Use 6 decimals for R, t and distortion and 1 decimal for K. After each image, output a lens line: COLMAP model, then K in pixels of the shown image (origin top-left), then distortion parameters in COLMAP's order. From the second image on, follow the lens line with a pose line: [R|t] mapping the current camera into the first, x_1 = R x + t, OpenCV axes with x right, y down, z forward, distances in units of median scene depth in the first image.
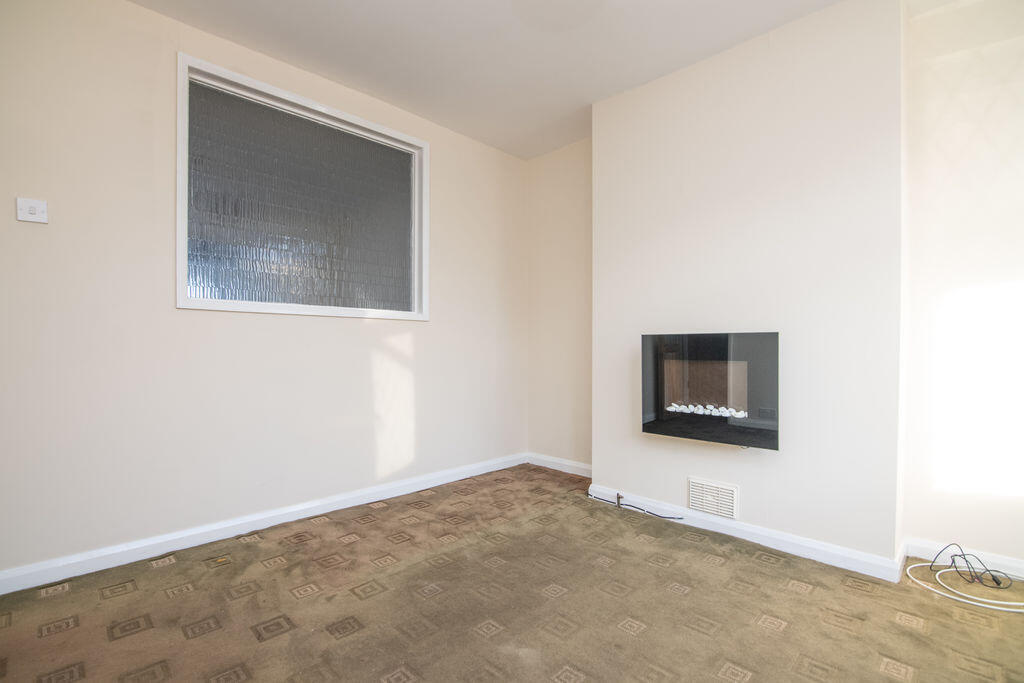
lens RADIAL K [[475.3, 0, 511.2], [0, 475.3, 344.3], [0, 0, 1]] dist [-0.016290, -0.000062]
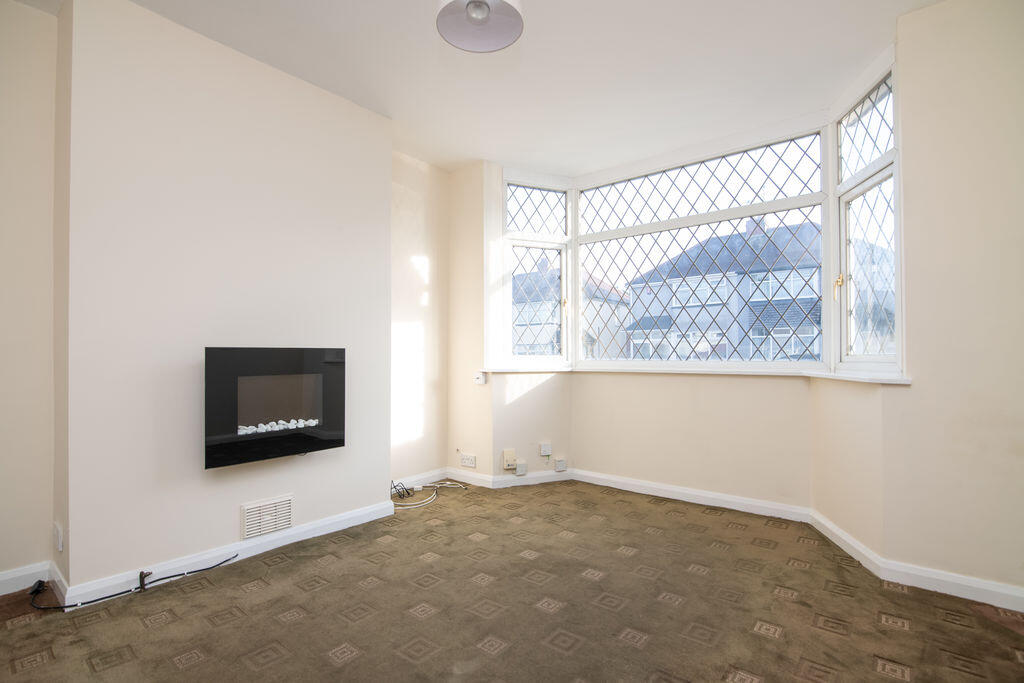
lens RADIAL K [[475.3, 0, 511.2], [0, 475.3, 347.1], [0, 0, 1]] dist [-0.016290, -0.000062]
pose [[-0.101246, 0.022771, 0.994601, -0.602819], [0.001848, 0.999741, -0.022700, -0.000202], [-0.994860, -0.000460, -0.101262, 0.607262]]
